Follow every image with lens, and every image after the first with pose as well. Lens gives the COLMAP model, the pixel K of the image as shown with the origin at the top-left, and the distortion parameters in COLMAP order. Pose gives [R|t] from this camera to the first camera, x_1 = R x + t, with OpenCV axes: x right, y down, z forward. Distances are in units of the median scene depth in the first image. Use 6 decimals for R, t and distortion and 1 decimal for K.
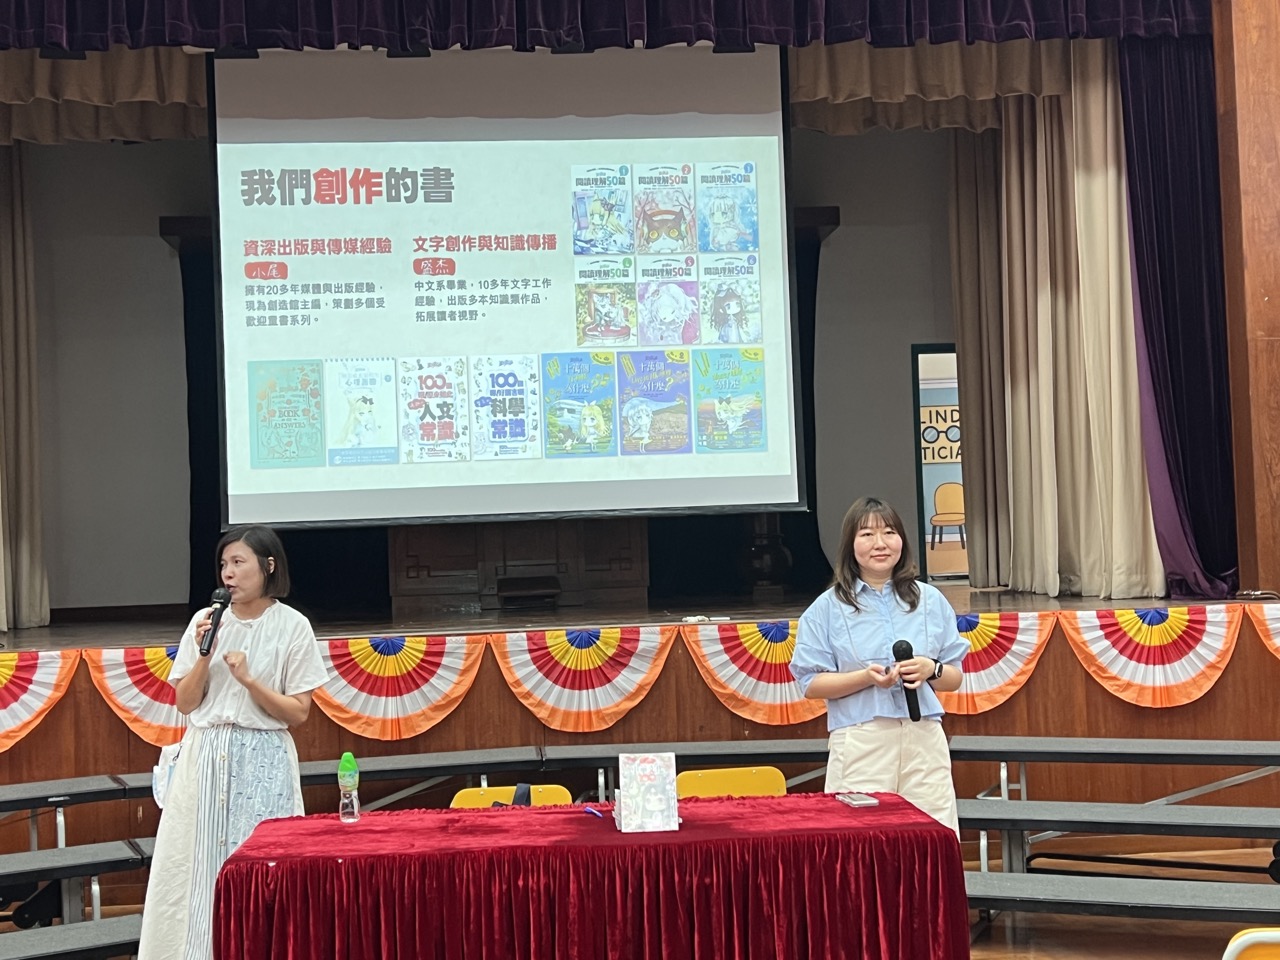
lens RADIAL K [[1829.4, 0, 640.0], [0, 1829.4, 480.0], [0, 0, 1]] dist [0.123171, -0.017267]
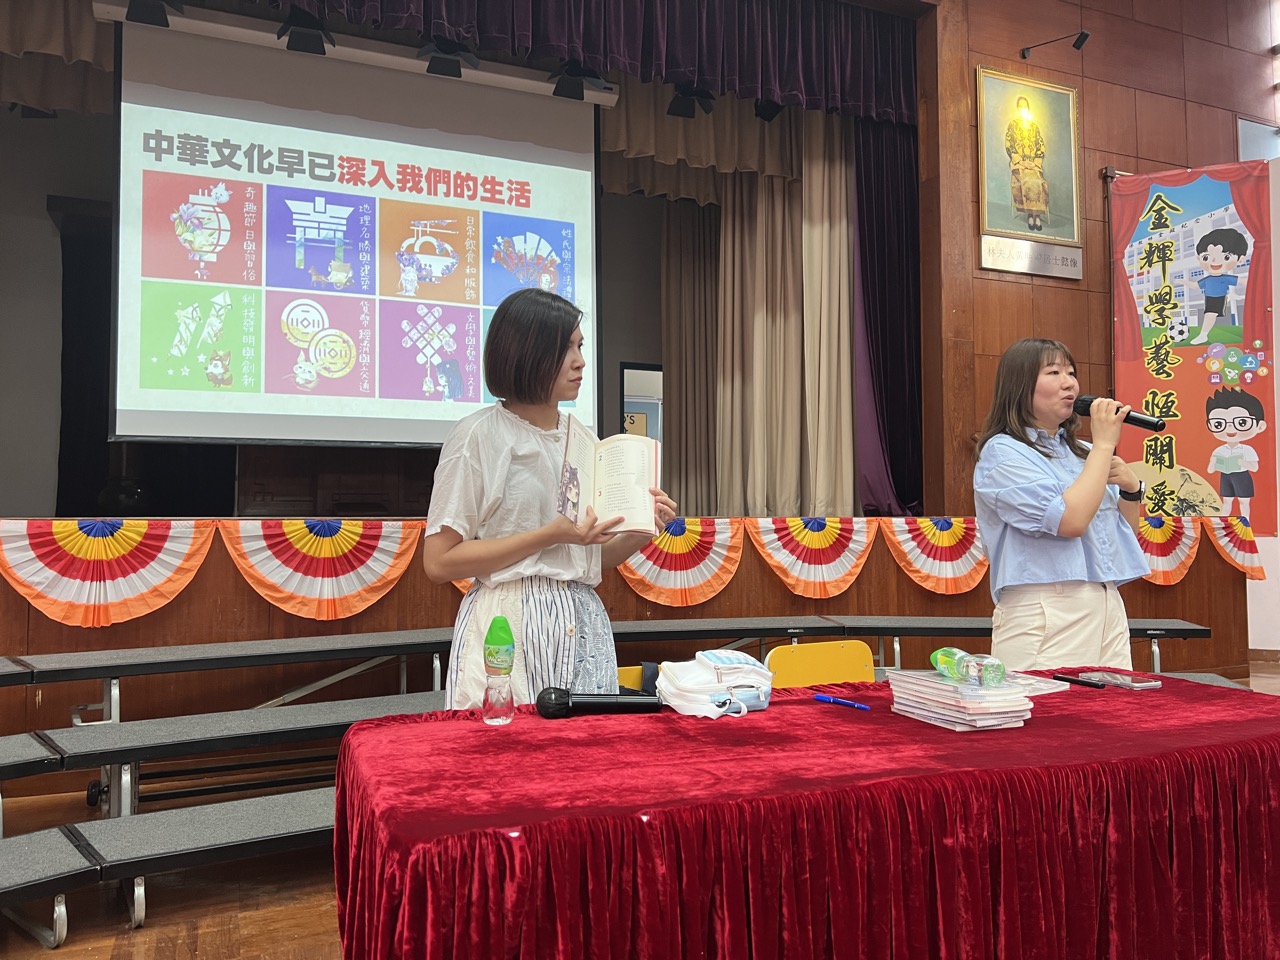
lens RADIAL K [[975.5, 0, 640.0], [0, 975.5, 480.0], [0, 0, 1]] dist [0.042348, -0.031658]
pose [[0.946622, 0.046189, 0.319019, -0.144451], [-0.040983, 0.998895, -0.023015, 0.068676], [-0.319730, 0.008712, 0.947469, 0.426144]]
